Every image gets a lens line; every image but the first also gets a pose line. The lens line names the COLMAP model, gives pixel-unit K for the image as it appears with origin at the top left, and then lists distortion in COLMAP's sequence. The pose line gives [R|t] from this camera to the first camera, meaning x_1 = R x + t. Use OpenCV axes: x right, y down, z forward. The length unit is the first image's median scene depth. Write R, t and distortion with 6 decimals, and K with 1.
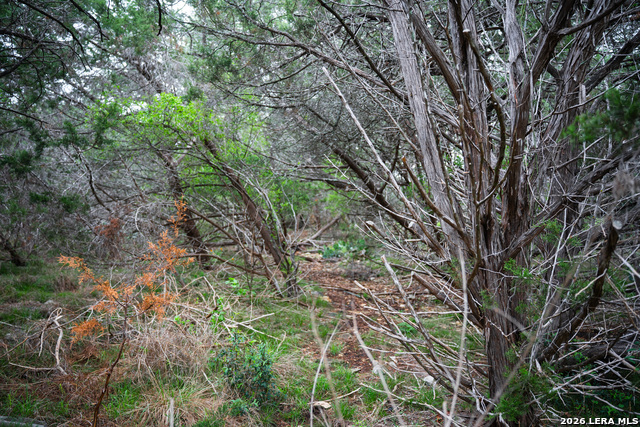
lens RADIAL K [[514.6, 0, 320.0], [0, 514.6, 214.1], [0, 0, 1]] dist [-0.041598, -0.005115]
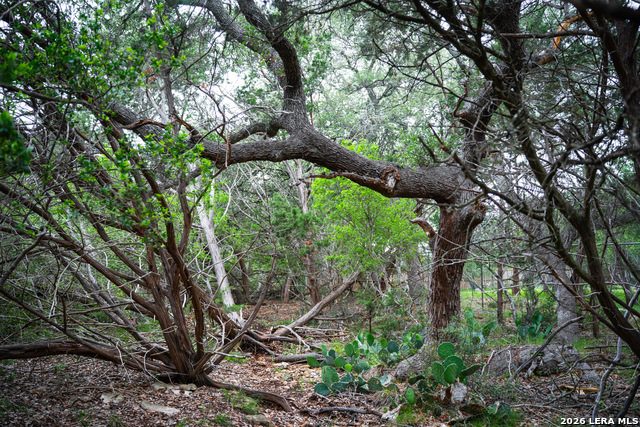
lens RADIAL K [[514.6, 0, 320.1], [0, 514.6, 213.6], [0, 0, 1]] dist [-0.041598, -0.005115]
pose [[0.999915, 0.009402, -0.009036, 0.007675], [-0.010536, 0.990796, -0.134953, 0.011134], [0.007684, 0.135037, 0.990811, 0.518055]]
